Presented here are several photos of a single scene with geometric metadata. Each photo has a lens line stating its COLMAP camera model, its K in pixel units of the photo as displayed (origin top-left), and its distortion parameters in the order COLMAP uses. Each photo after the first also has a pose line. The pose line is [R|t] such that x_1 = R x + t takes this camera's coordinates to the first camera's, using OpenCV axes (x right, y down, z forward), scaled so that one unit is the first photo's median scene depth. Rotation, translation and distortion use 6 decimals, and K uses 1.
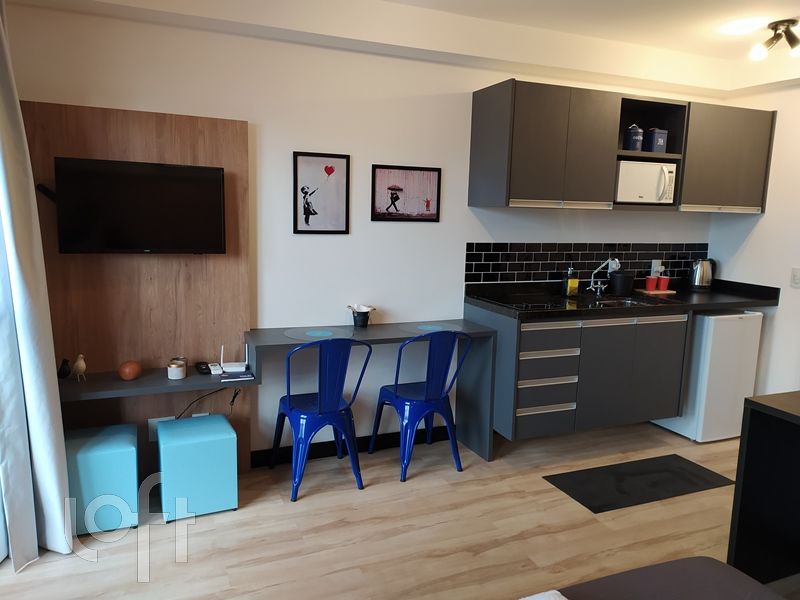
lens RADIAL K [[601.3, 0, 400.0], [0, 601.3, 300.0], [0, 0, 1]] dist [0.025891, -0.001068]
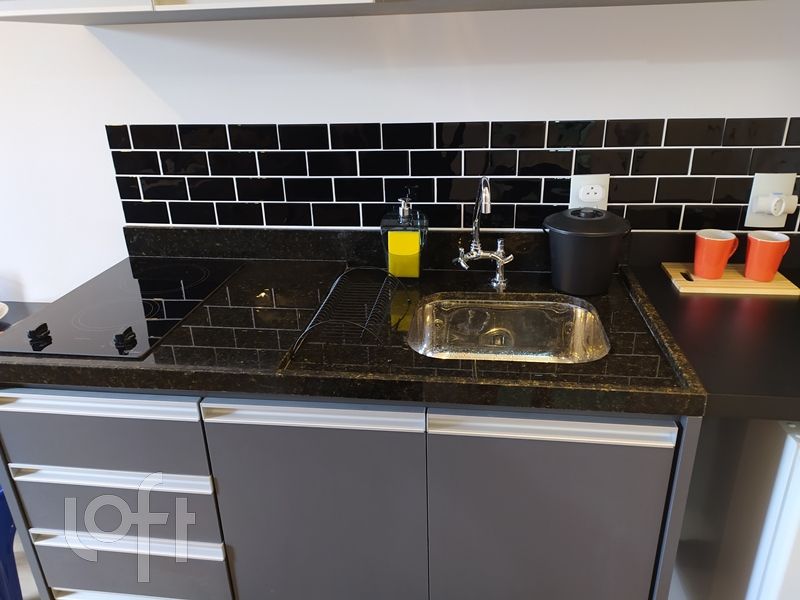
lens RADIAL K [[585.5, 0, 383.3], [0, 585.5, 294.7], [0, 0, 1]] dist [0.022661, -0.001971]
pose [[0.870415, 0.124993, -0.476187, 0.459318], [-0.034306, 0.980282, 0.194605, -0.065845], [0.491122, -0.153051, 0.857540, 0.721169]]
